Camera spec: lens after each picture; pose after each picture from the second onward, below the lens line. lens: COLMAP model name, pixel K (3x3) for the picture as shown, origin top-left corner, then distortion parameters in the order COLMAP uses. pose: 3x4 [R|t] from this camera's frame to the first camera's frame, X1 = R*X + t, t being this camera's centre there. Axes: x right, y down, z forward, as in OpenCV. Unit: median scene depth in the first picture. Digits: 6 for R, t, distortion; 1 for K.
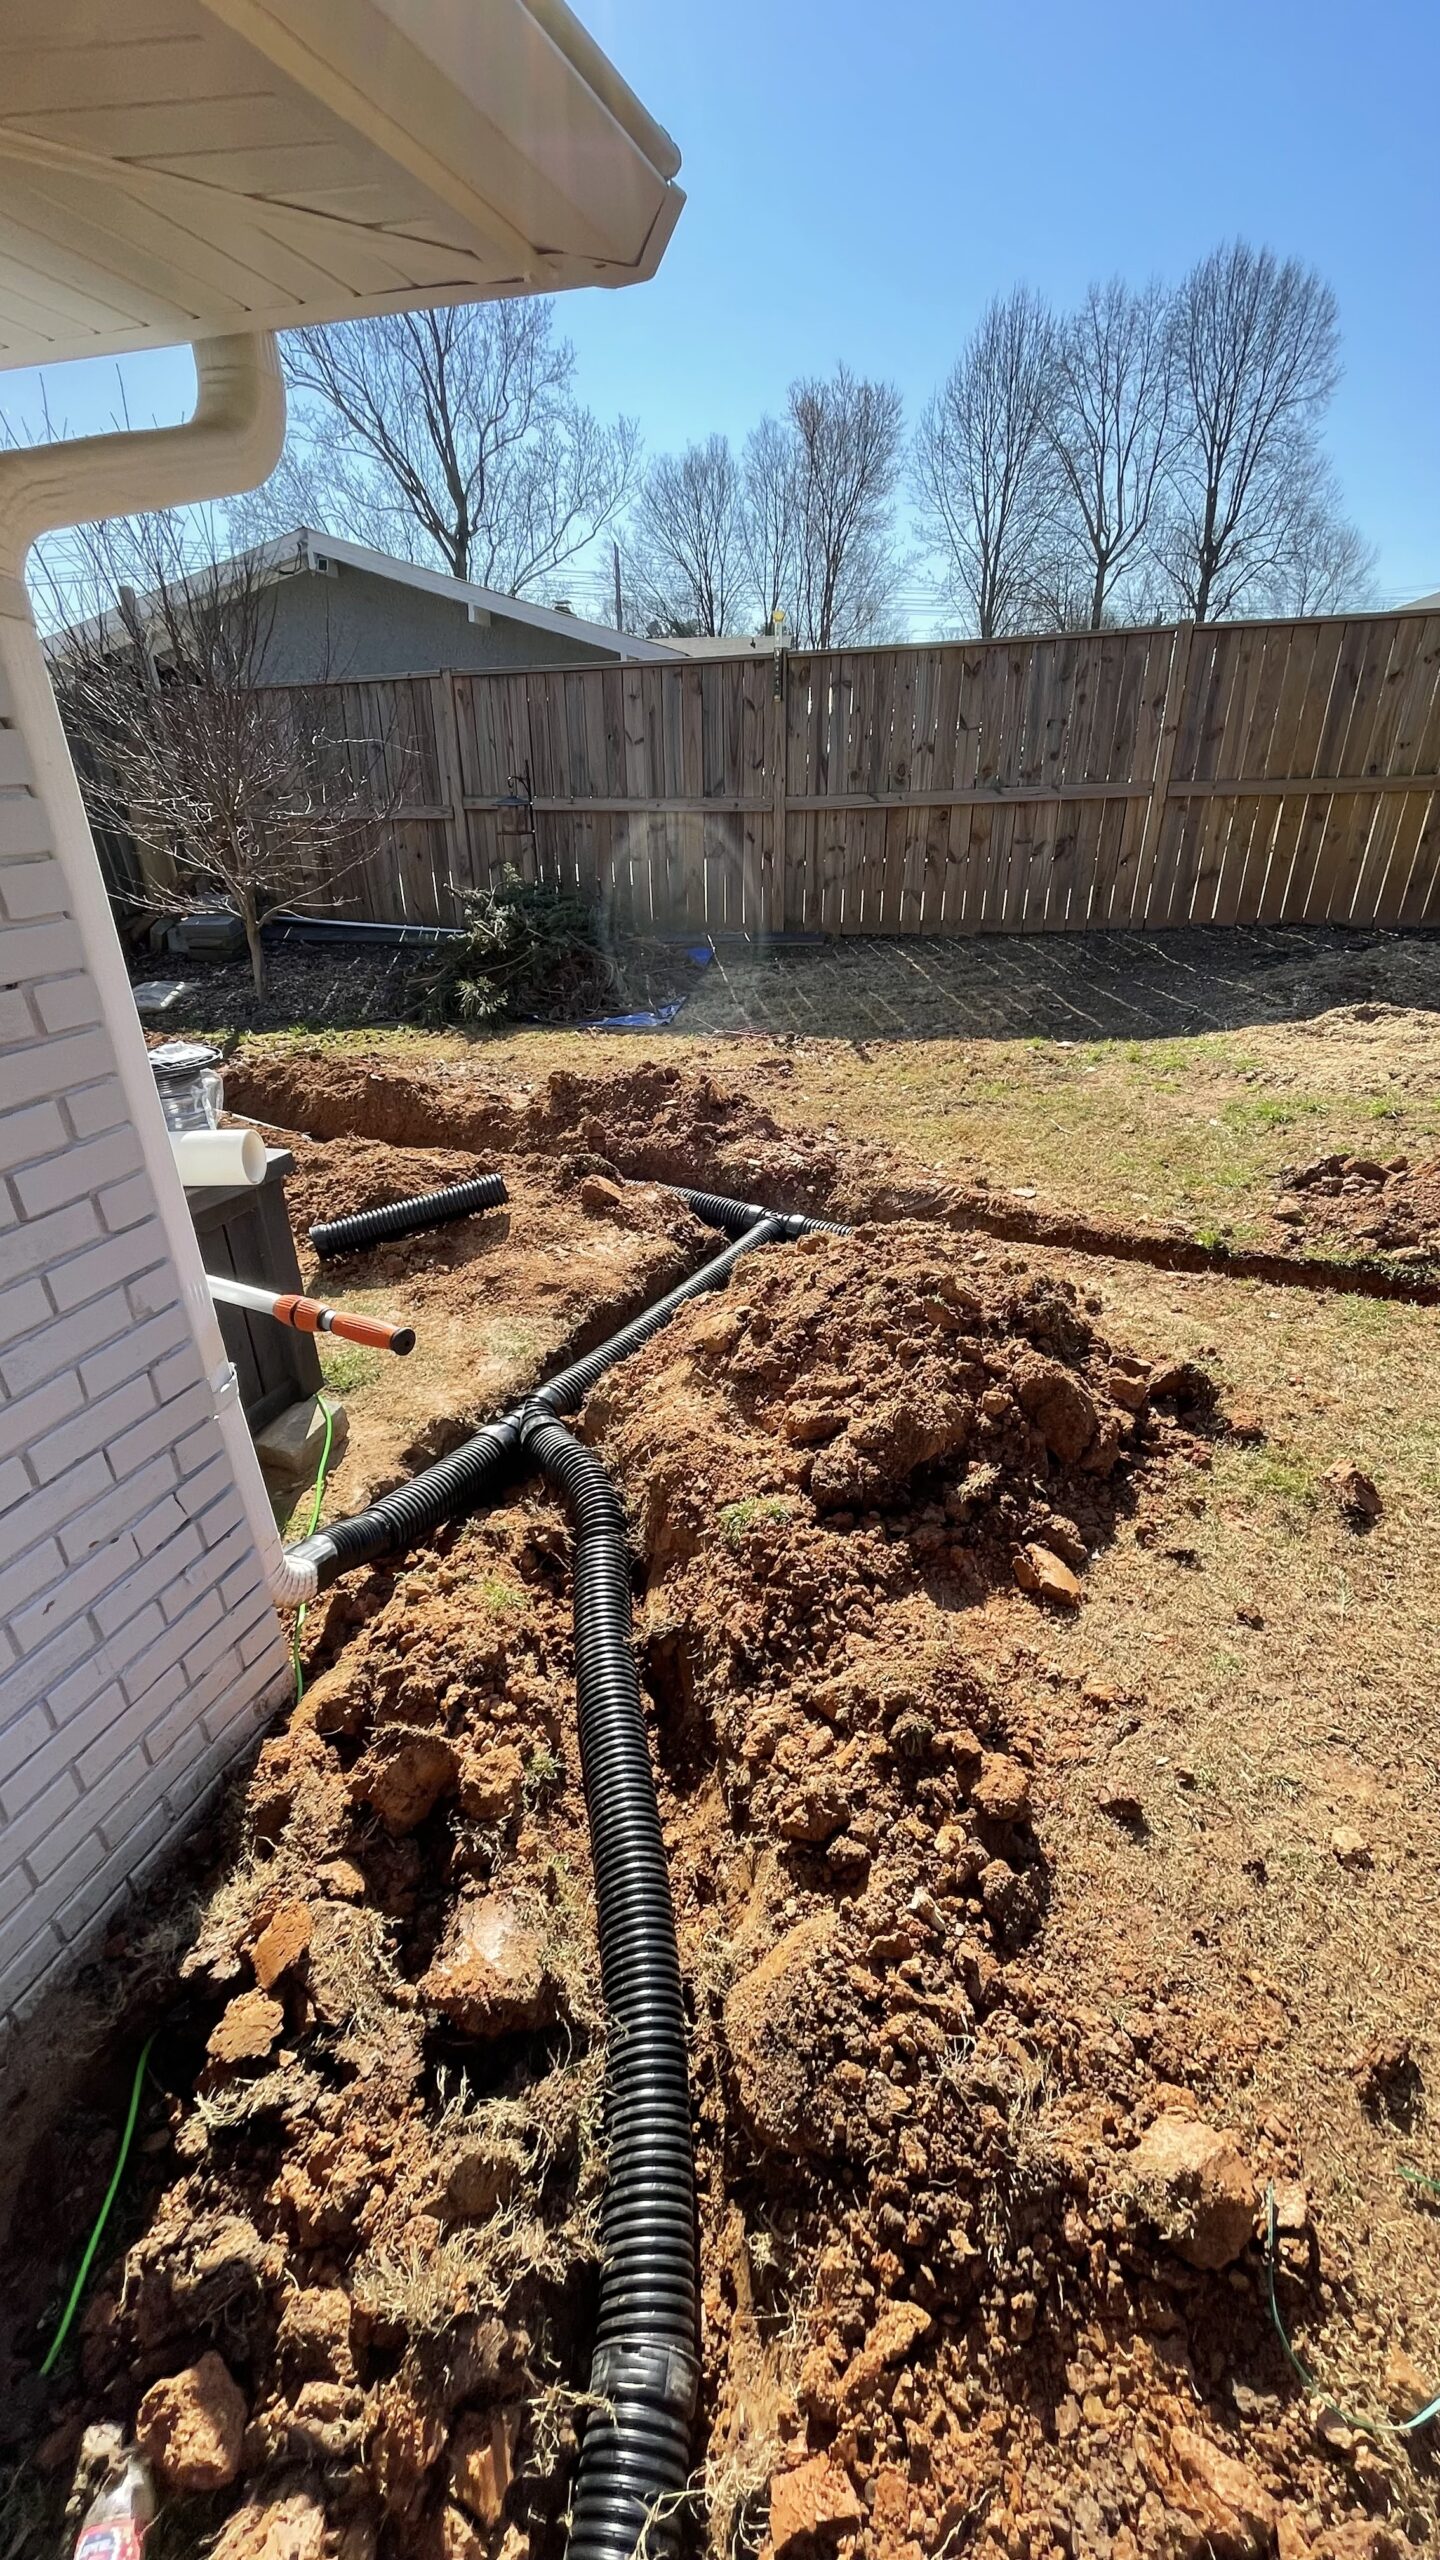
lens RADIAL K [[1040.4, 0, 720.7], [0, 1040.4, 1280.1], [0, 0, 1]] dist [-0.002218, -0.000070]
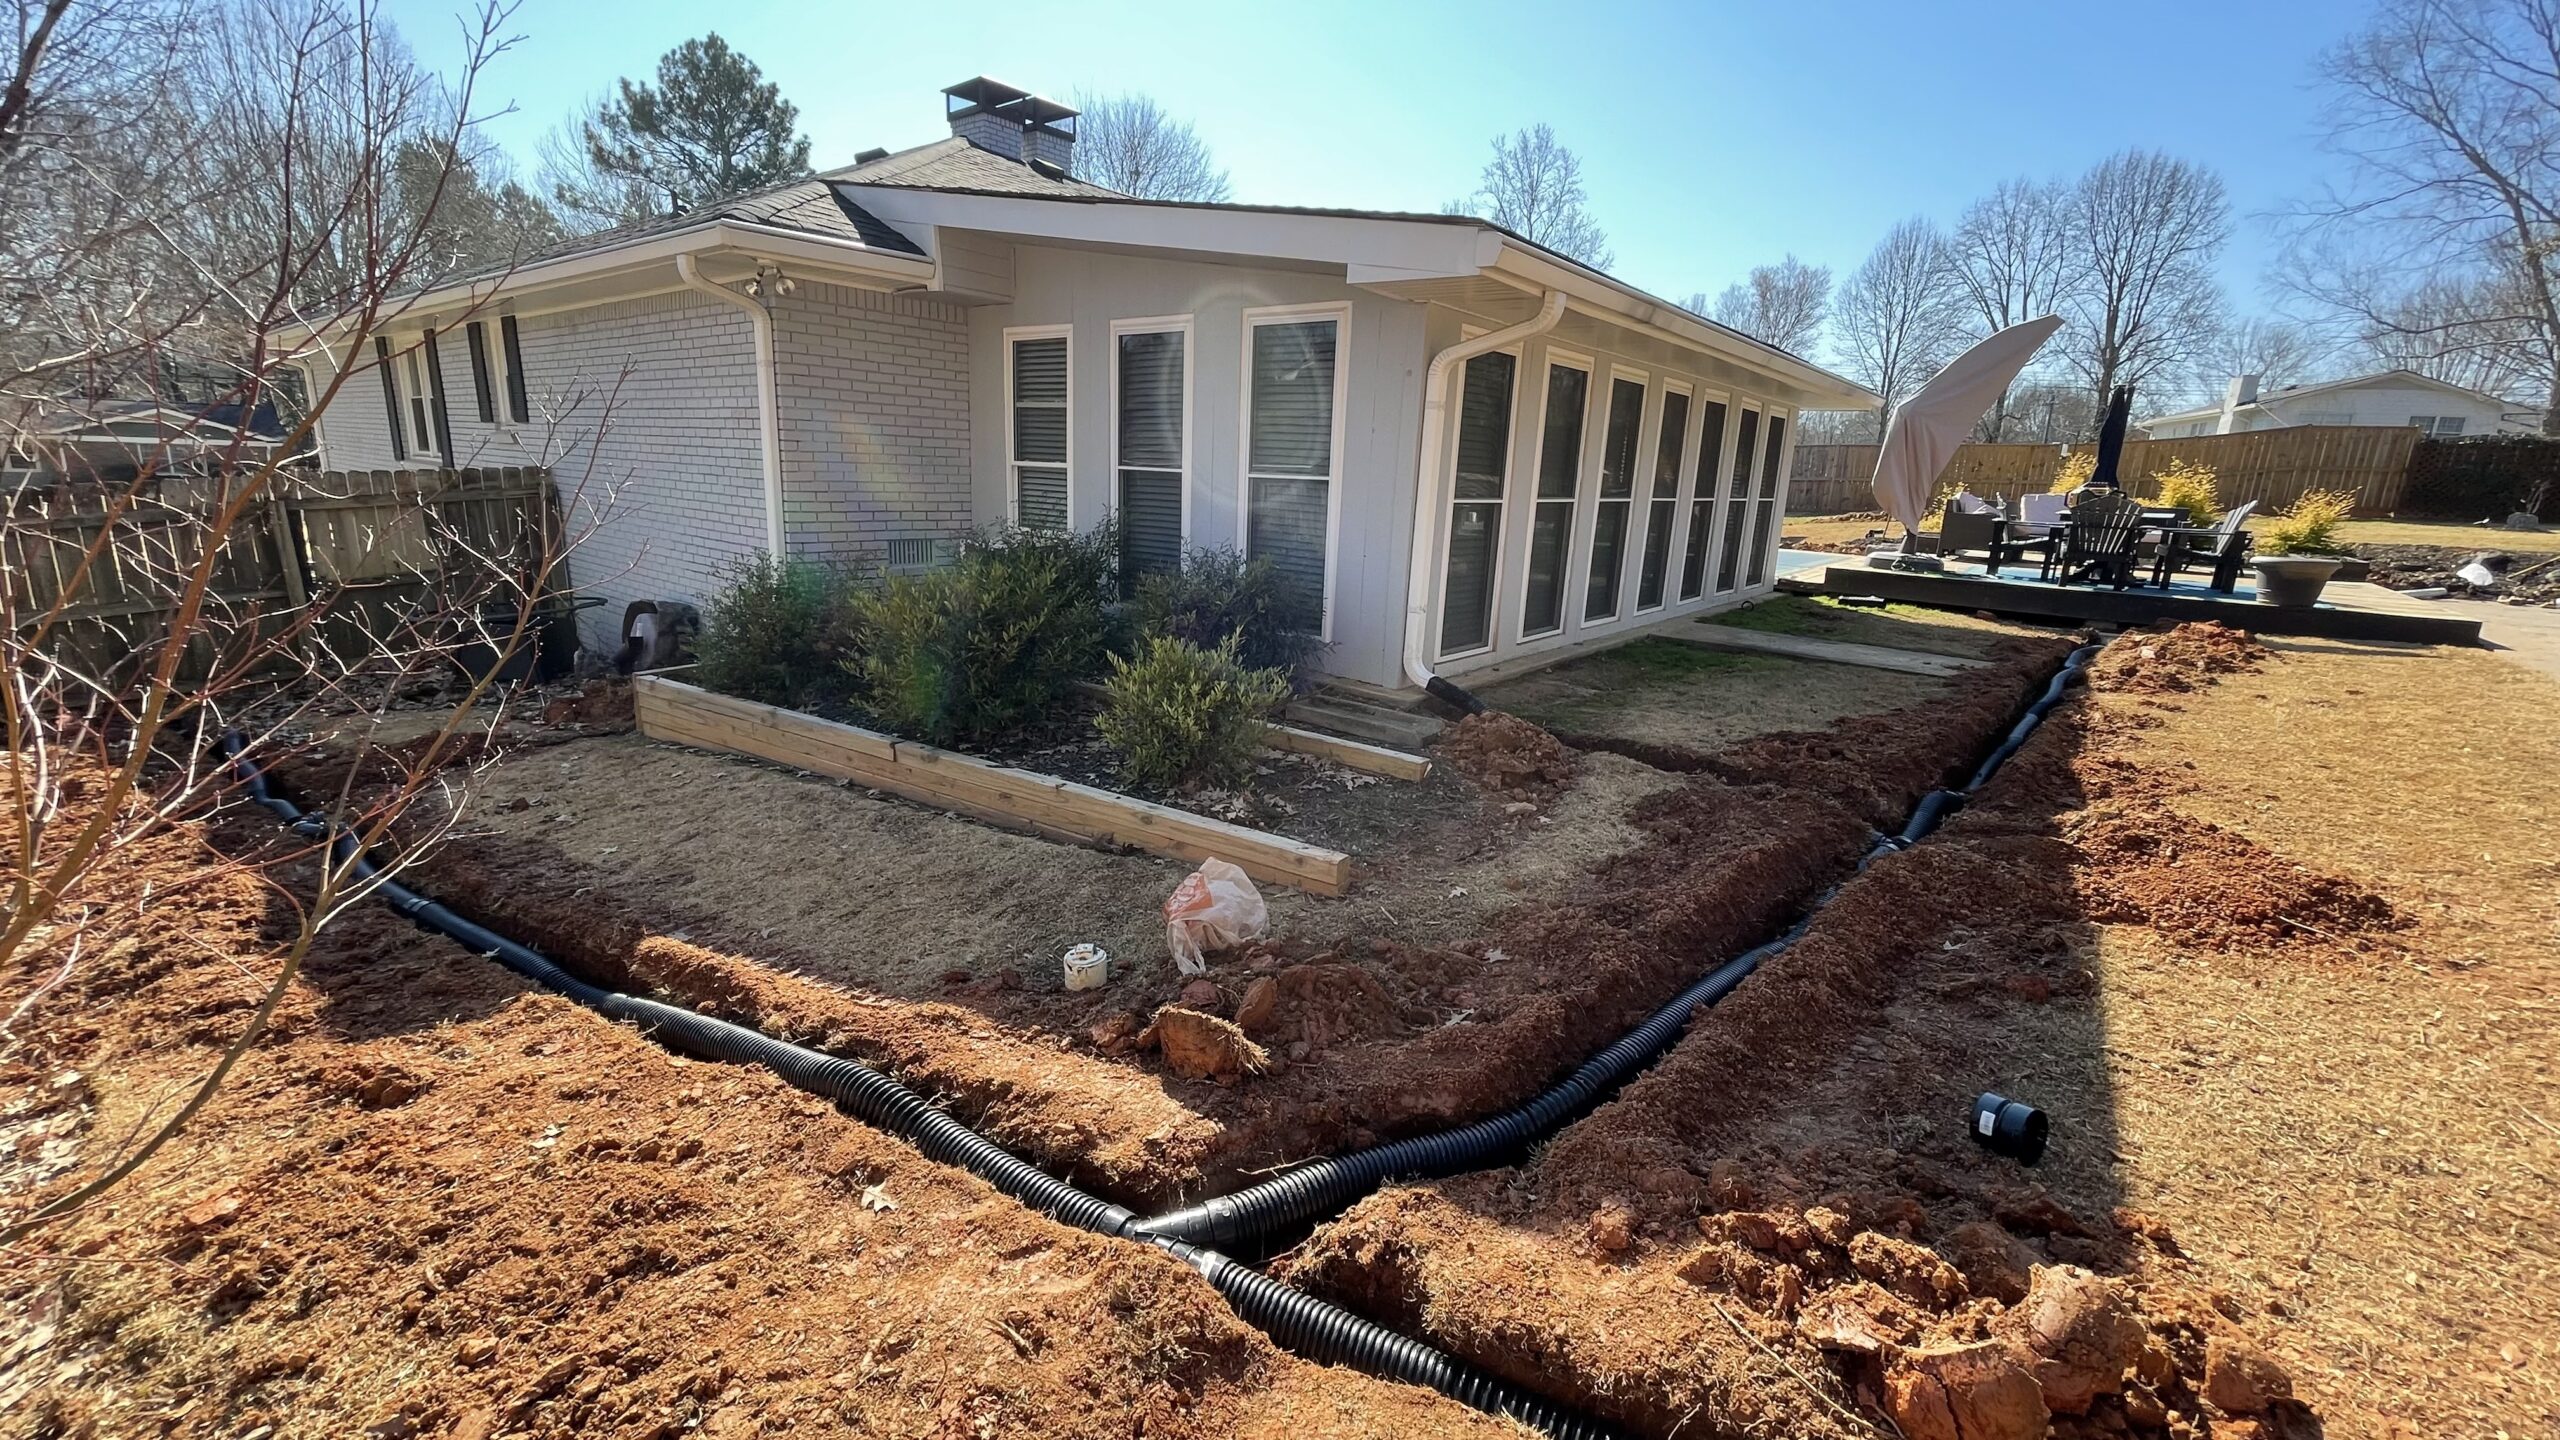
lens RADIAL K [[1040.4, 0, 1280.4], [0, 1040.4, 726.4], [0, 0, 1]] dist [-0.002218, -0.000070]
pose [[0.940601, 0.136281, -0.310961, -0.020492], [-0.199917, 0.962601, -0.182847, 0.225303], [0.274412, 0.234152, 0.932669, -0.471564]]
